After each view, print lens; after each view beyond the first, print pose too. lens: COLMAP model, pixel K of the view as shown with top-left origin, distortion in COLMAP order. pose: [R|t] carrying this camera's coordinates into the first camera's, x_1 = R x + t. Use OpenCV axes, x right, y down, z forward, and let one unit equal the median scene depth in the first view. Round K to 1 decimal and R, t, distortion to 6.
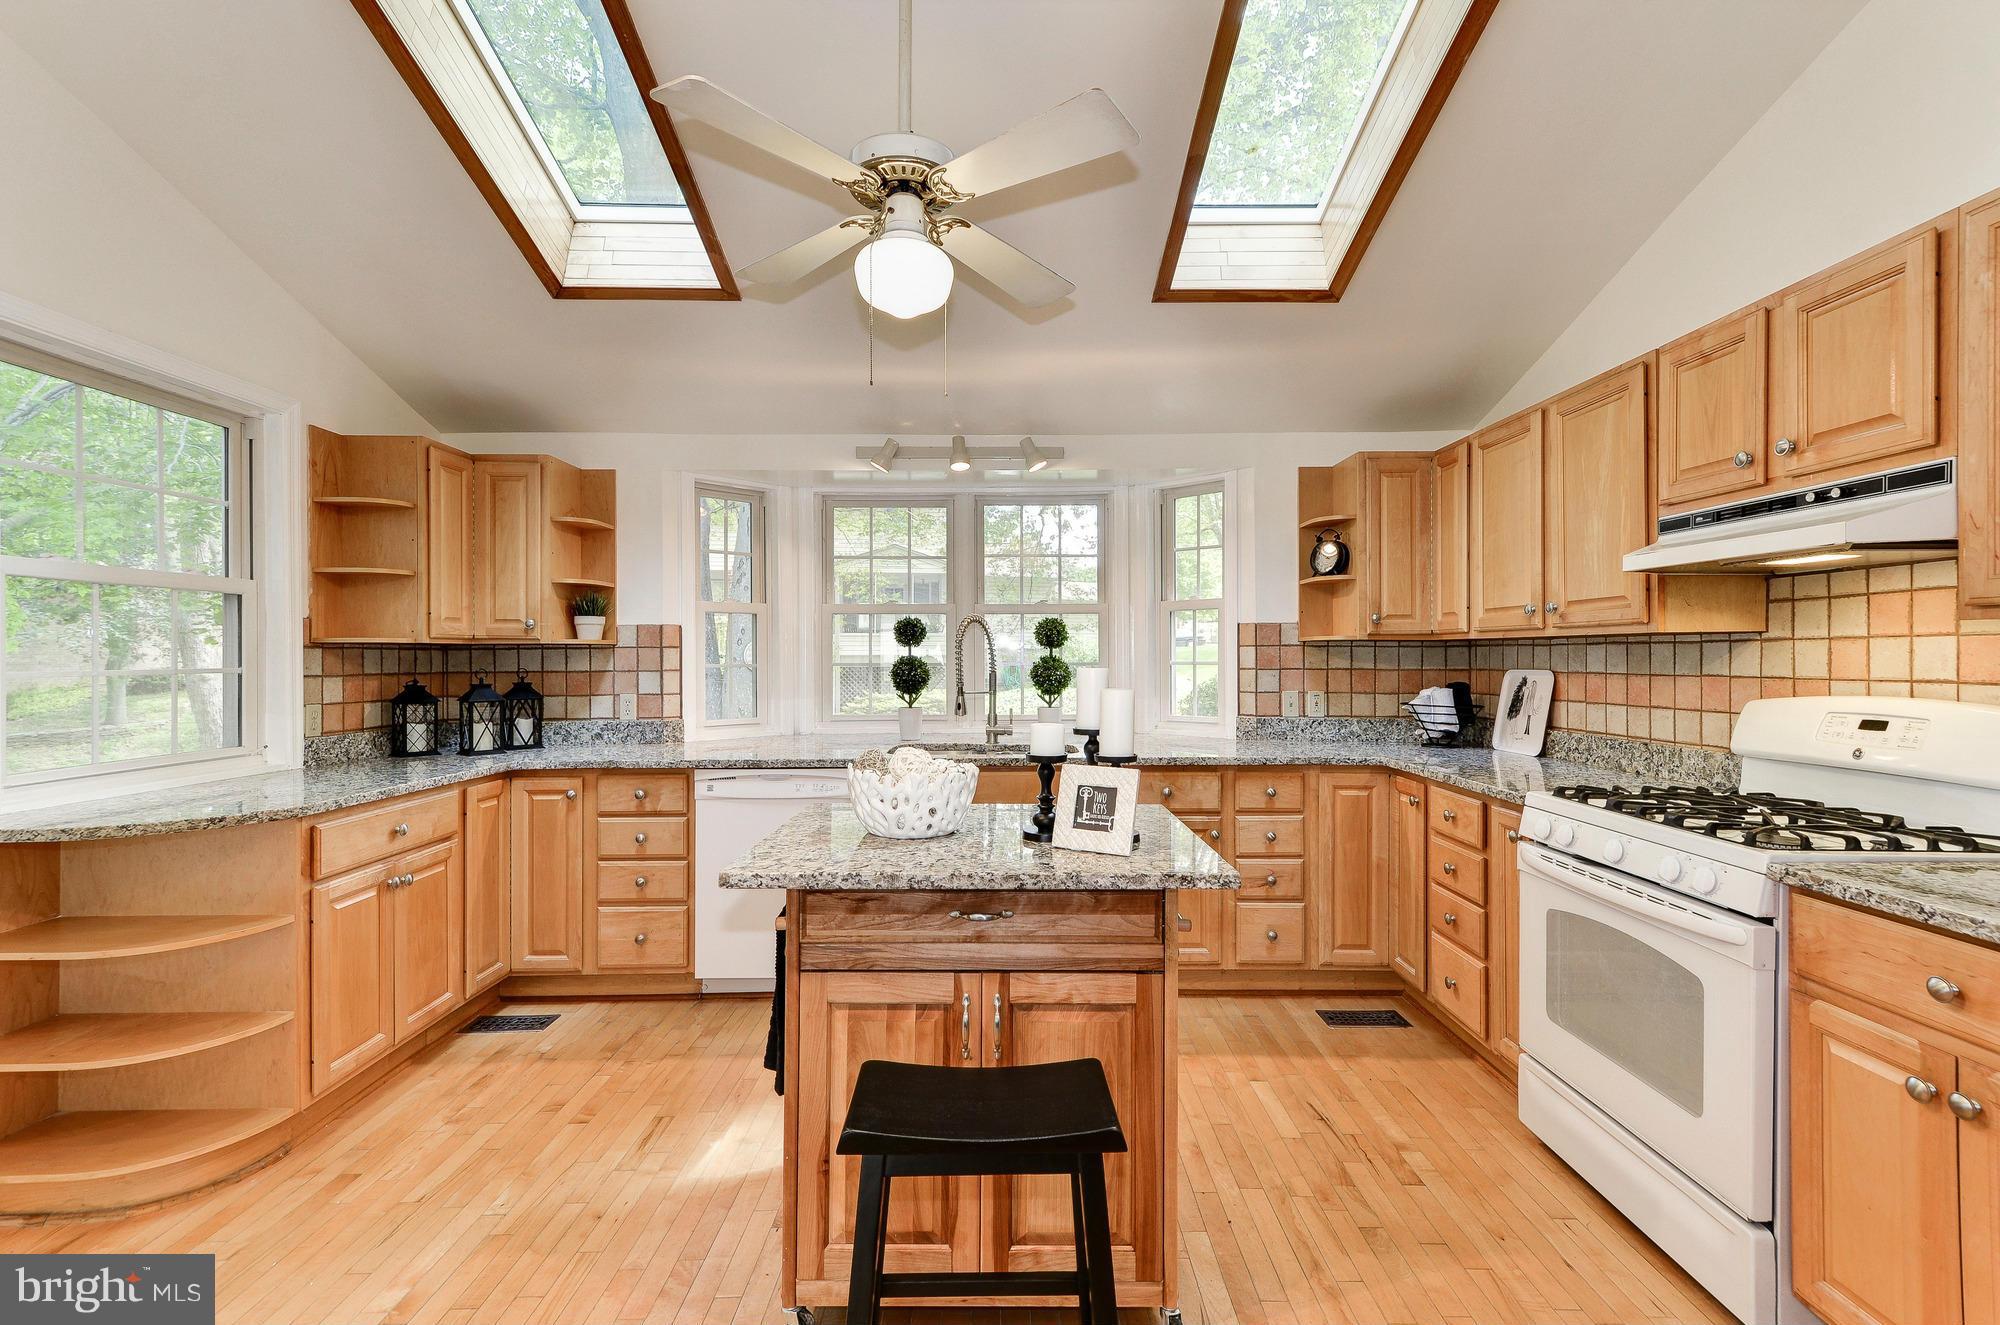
lens RADIAL K [[913.1, 0, 1006.1], [0, 913.1, 654.3], [0, 0, 1]] dist [0.033614, -0.015437]
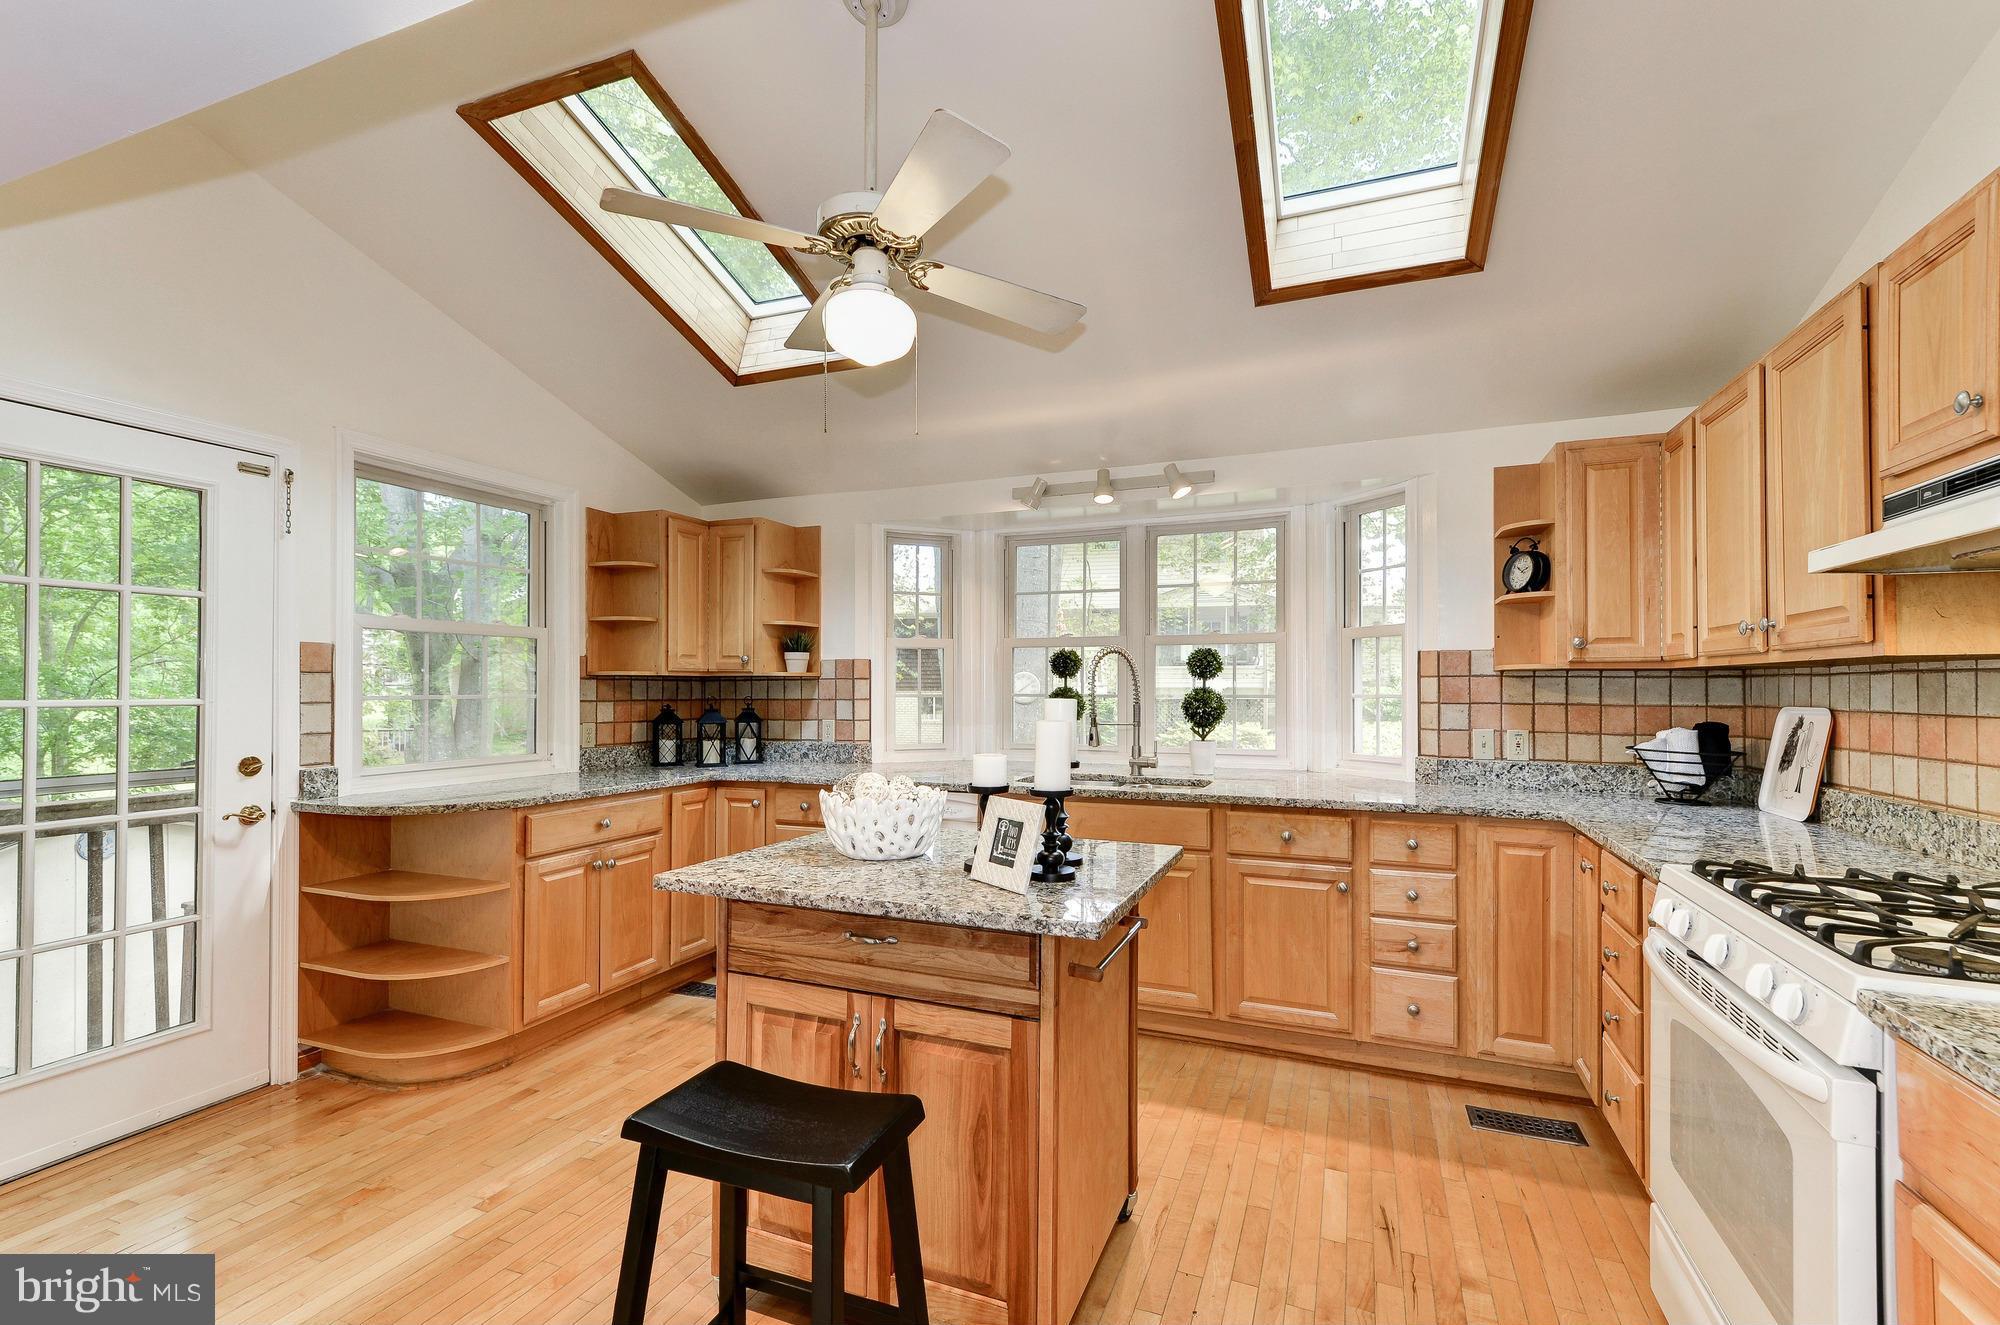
lens RADIAL K [[880.9, 0, 999.1], [0, 880.9, 677.9], [0, 0, 1]] dist [0.019257, -0.001425]
pose [[0.924859, -0.001276, -0.380308, 0.245197], [-0.002474, 0.999953, -0.009371, 0.001343], [0.380302, 0.009608, 0.924813, 0.071474]]
